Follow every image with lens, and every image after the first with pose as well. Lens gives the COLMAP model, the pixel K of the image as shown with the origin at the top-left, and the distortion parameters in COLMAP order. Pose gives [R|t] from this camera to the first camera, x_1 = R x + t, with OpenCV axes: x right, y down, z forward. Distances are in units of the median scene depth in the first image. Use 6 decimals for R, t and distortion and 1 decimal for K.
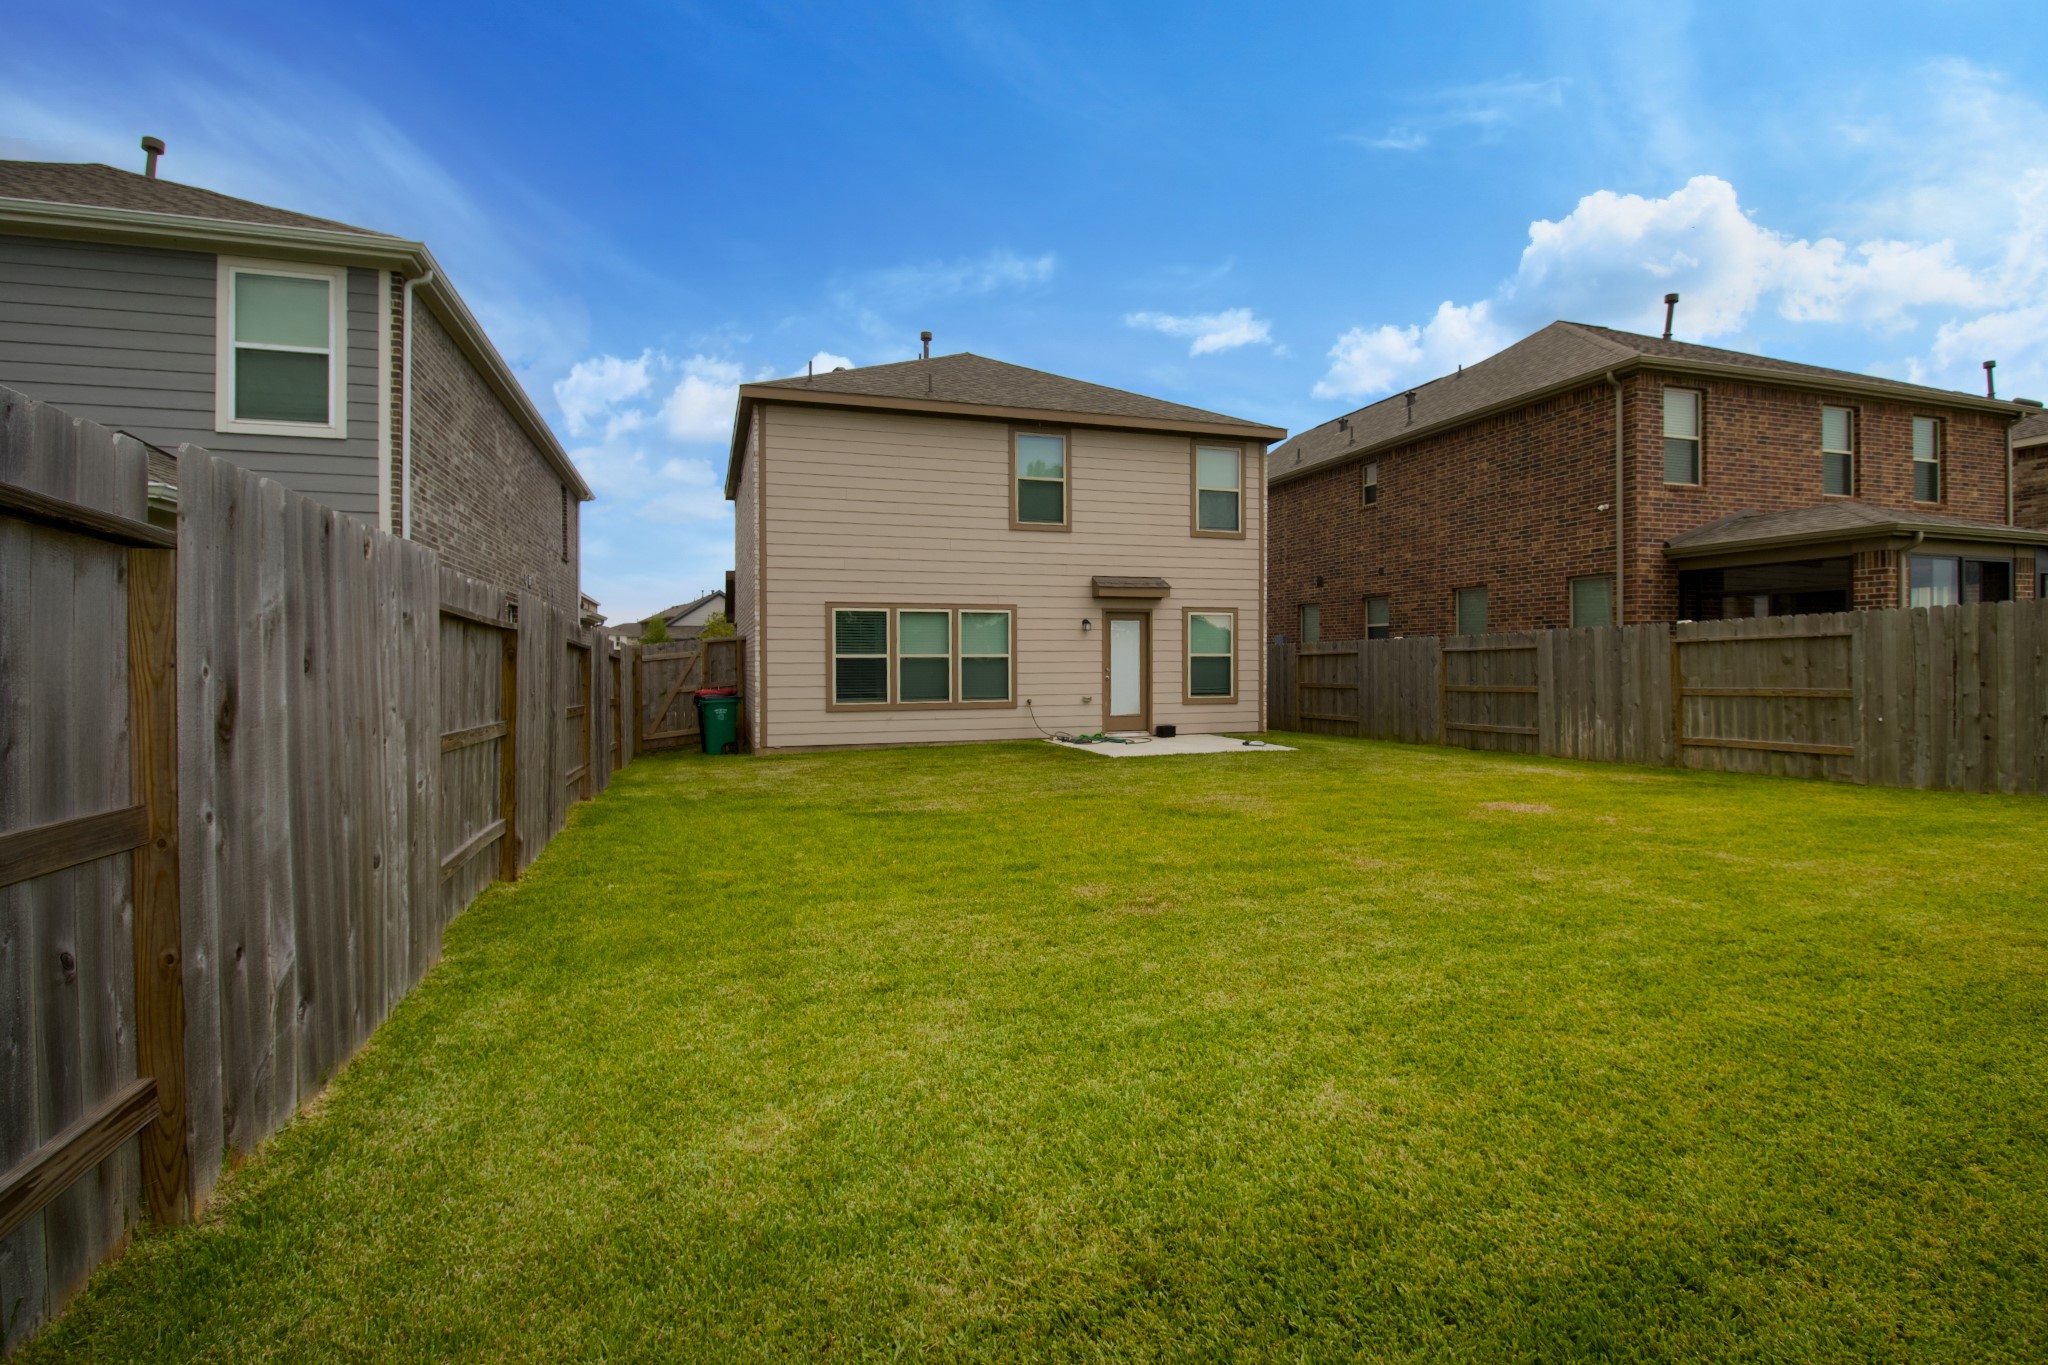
lens RADIAL K [[955.8, 0, 1040.9], [0, 955.8, 663.5], [0, 0, 1]] dist [0.018965, -0.016240]
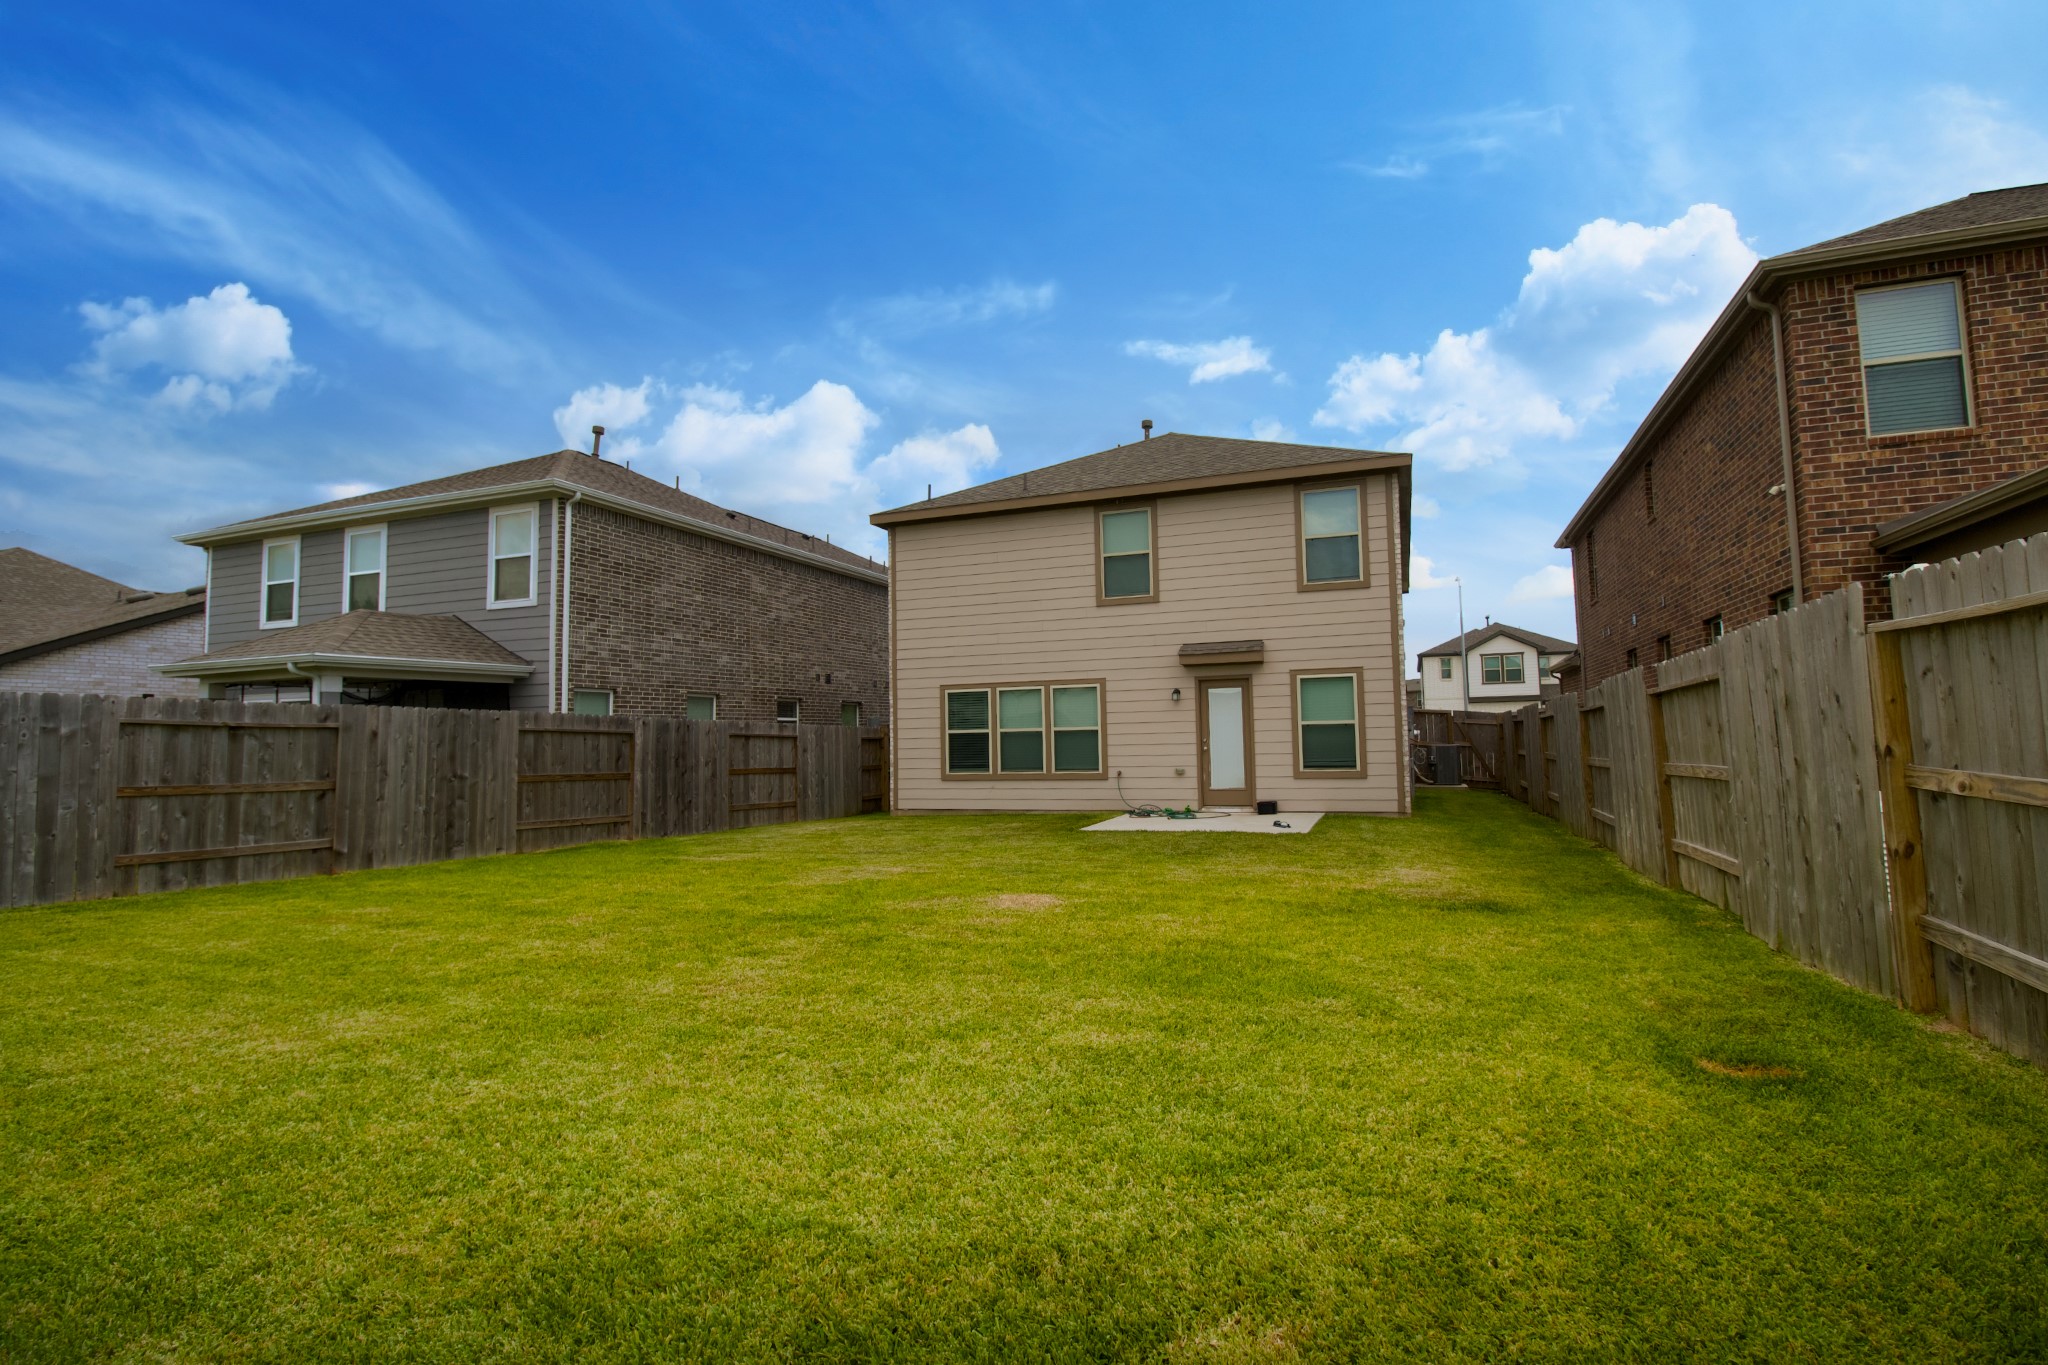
lens RADIAL K [[957.3, 0, 1040.3], [0, 957.3, 673.5], [0, 0, 1]] dist [0.015776, -0.014830]
pose [[0.783209, -0.055305, -0.619295, 0.556105], [0.014479, 0.997388, -0.070758, 0.005063], [0.621591, 0.046451, 0.781964, 0.155653]]
